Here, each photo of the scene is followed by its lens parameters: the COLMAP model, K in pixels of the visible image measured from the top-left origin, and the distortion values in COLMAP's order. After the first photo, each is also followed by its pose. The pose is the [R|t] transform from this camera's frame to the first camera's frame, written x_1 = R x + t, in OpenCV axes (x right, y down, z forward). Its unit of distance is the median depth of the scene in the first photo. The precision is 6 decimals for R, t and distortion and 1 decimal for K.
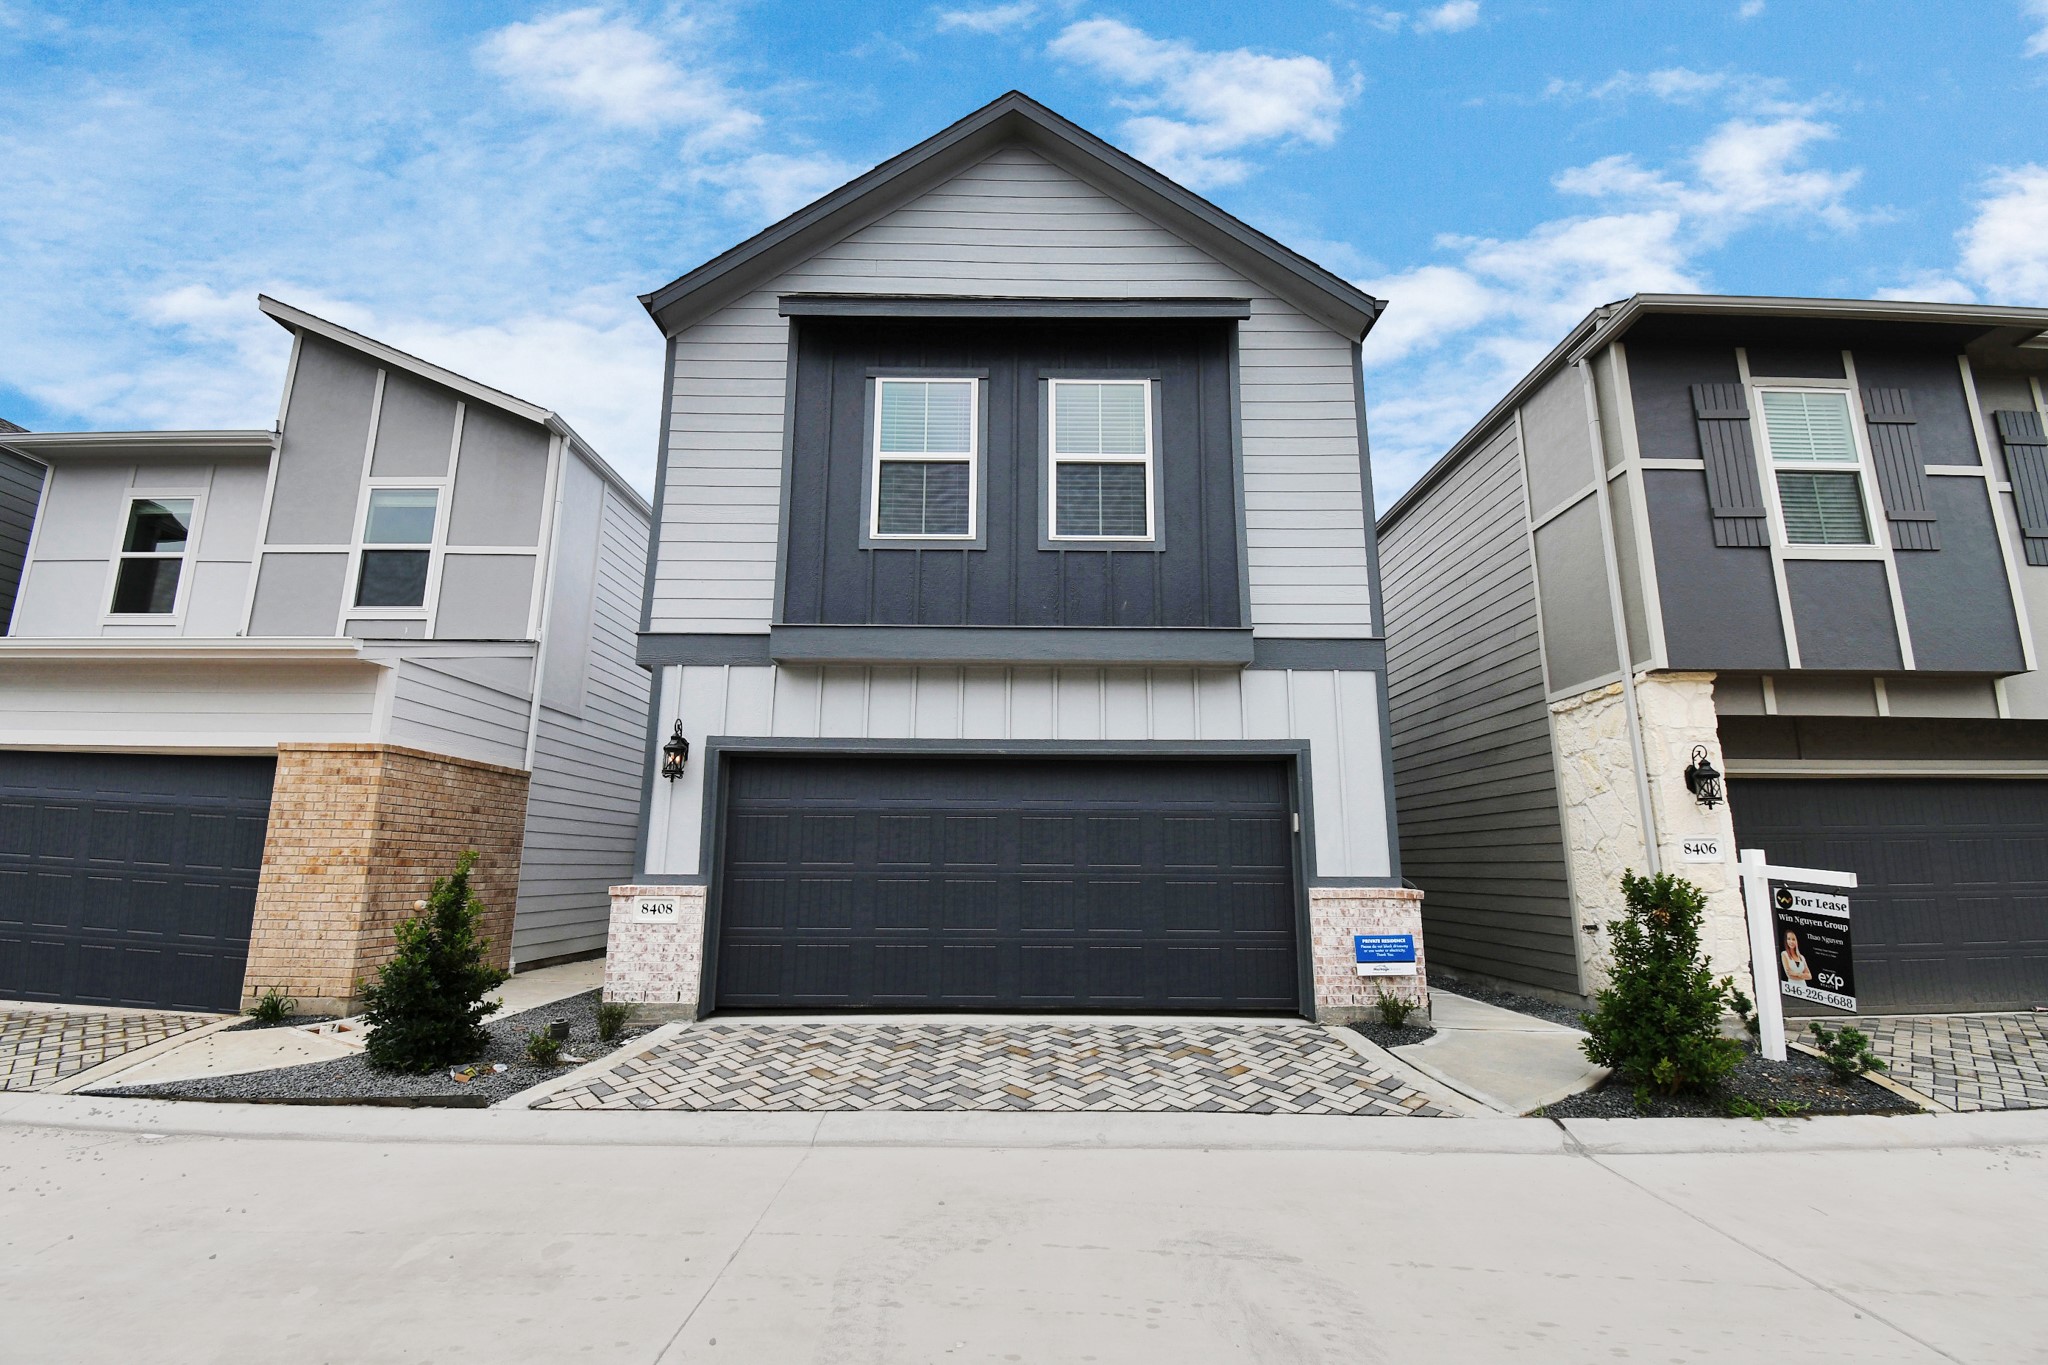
lens RADIAL K [[943.7, 0, 1001.1], [0, 943.7, 689.9], [0, 0, 1]] dist [0.035119, -0.037850]
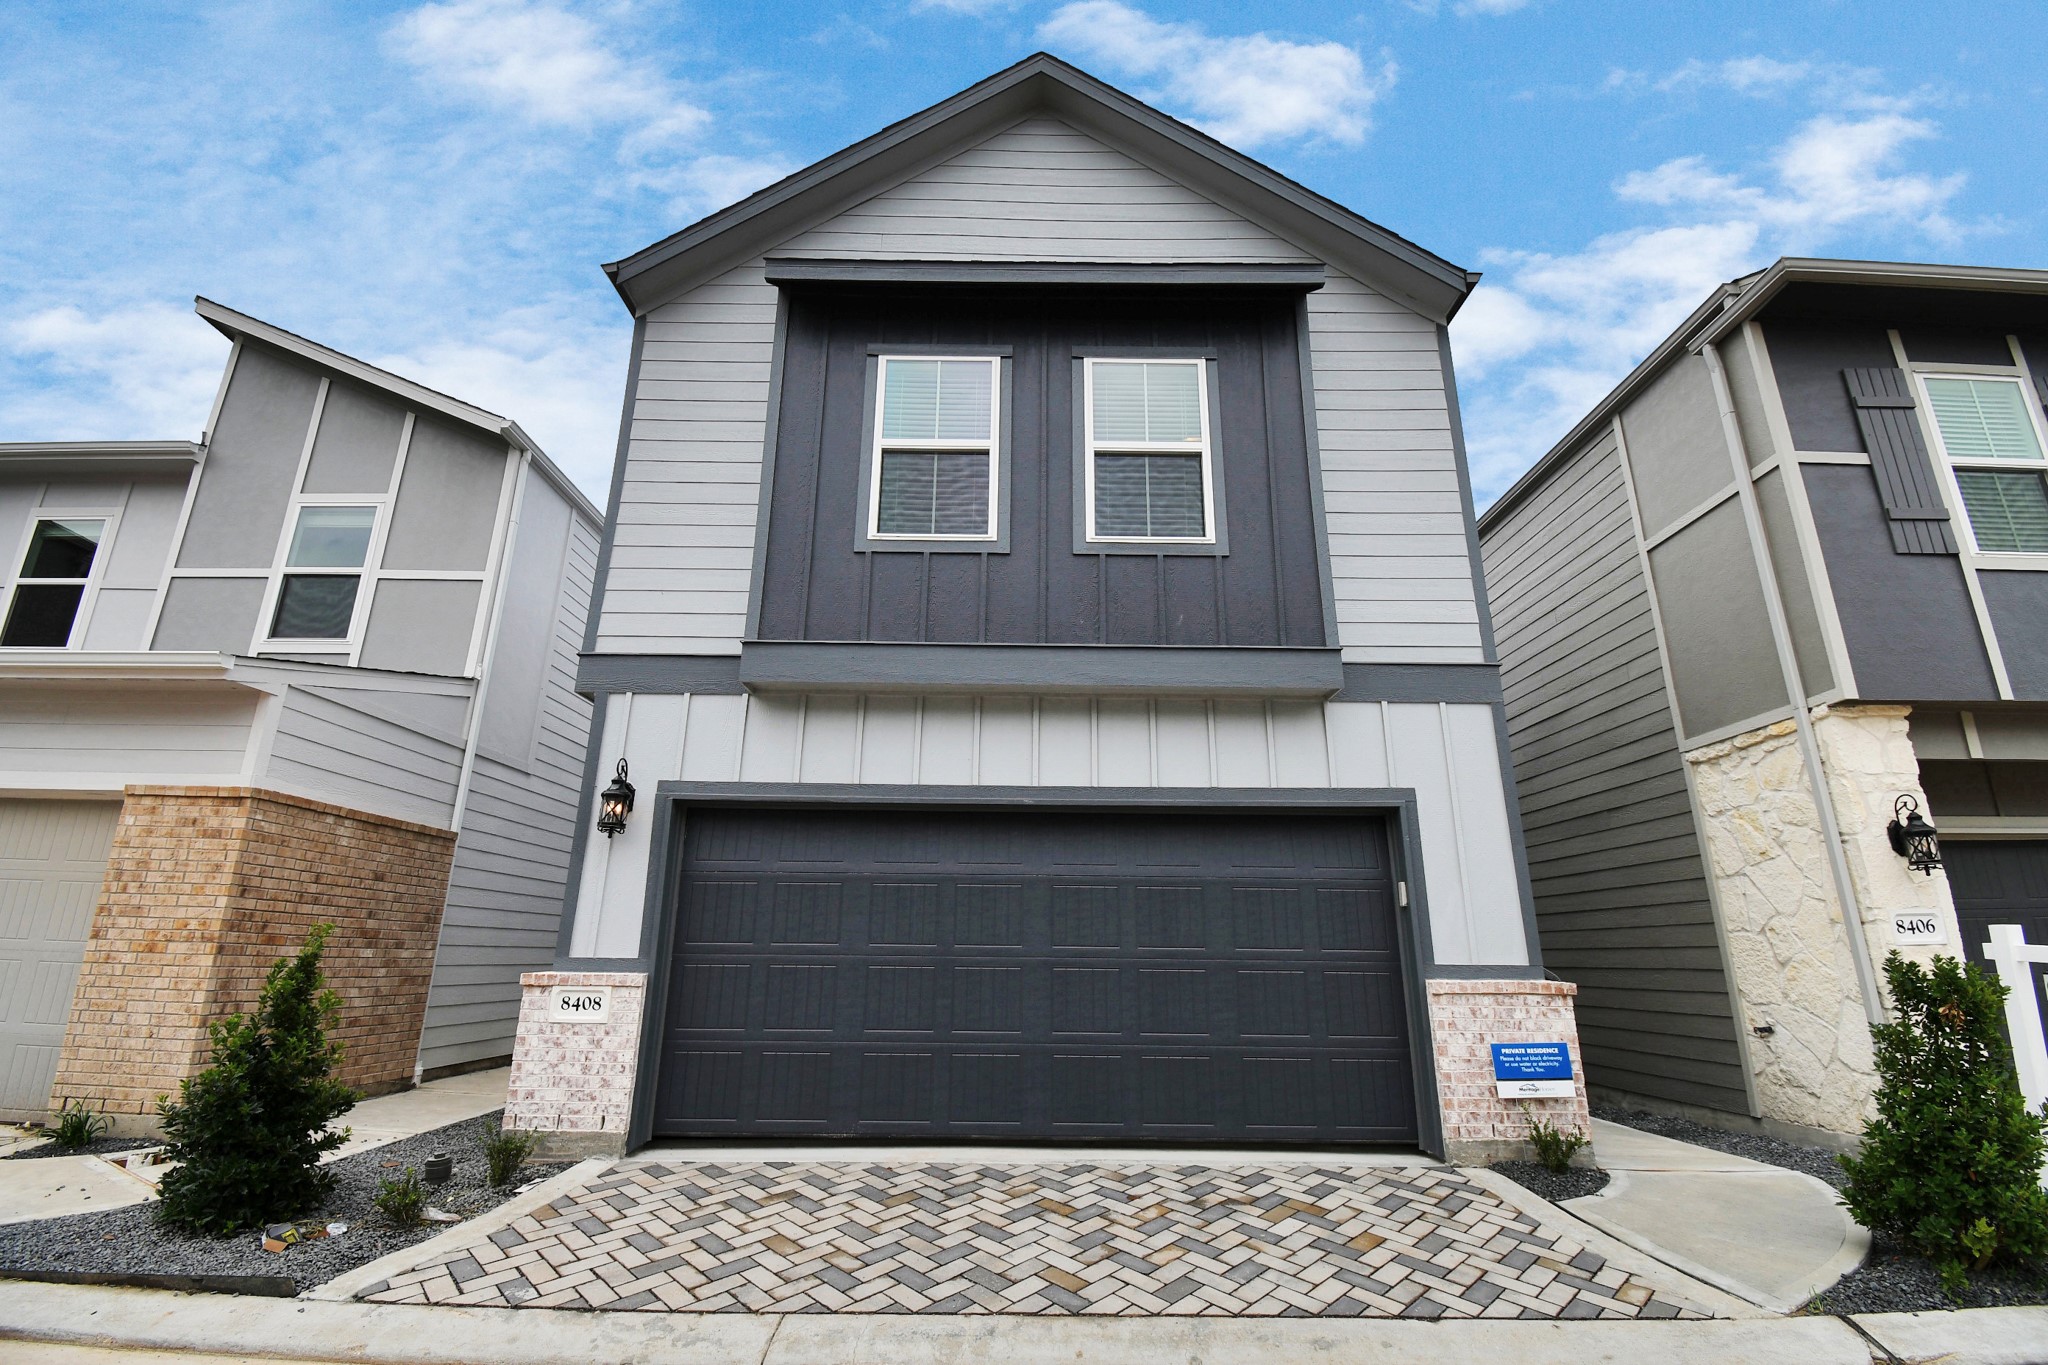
lens RADIAL K [[934.5, 0, 1003.7], [0, 934.5, 685.2], [0, 0, 1]] dist [0.023928, -0.029609]
pose [[0.999977, 0.005843, 0.003540, -0.023524], [-0.005472, 0.995265, -0.097049, 0.045106], [-0.004090, 0.097027, 0.995273, 0.211870]]
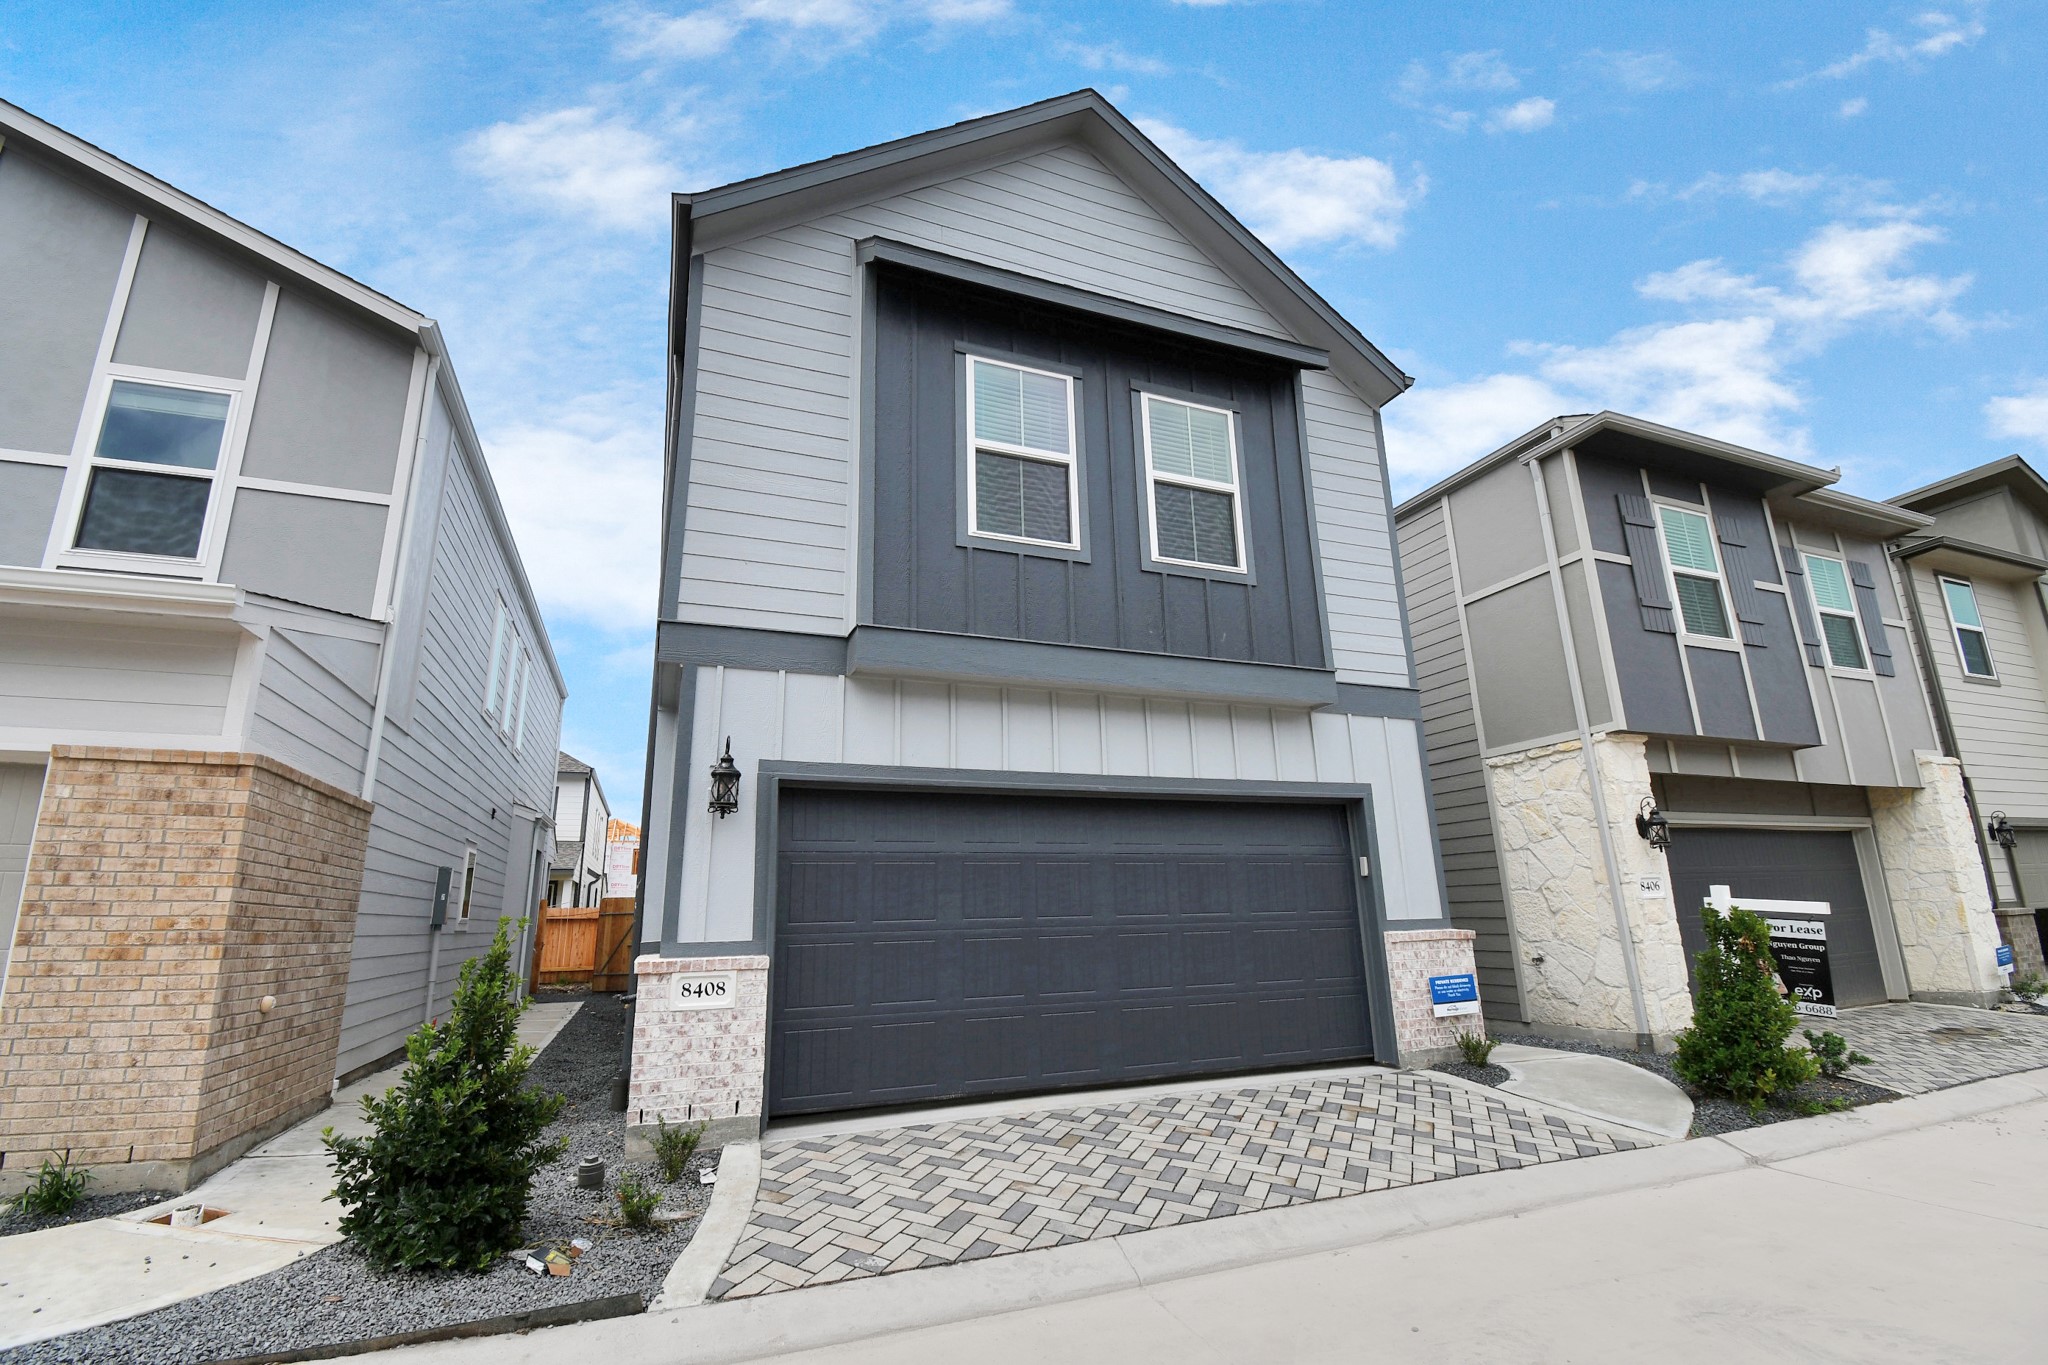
lens RADIAL K [[943.7, 0, 1001.1], [0, 943.7, 689.9], [0, 0, 1]] dist [0.035119, -0.037850]
pose [[0.923296, 0.063144, 0.378862, -0.439072], [-0.041531, 0.997023, -0.064960, 0.035066], [-0.381836, 0.044243, 0.923170, 0.211623]]
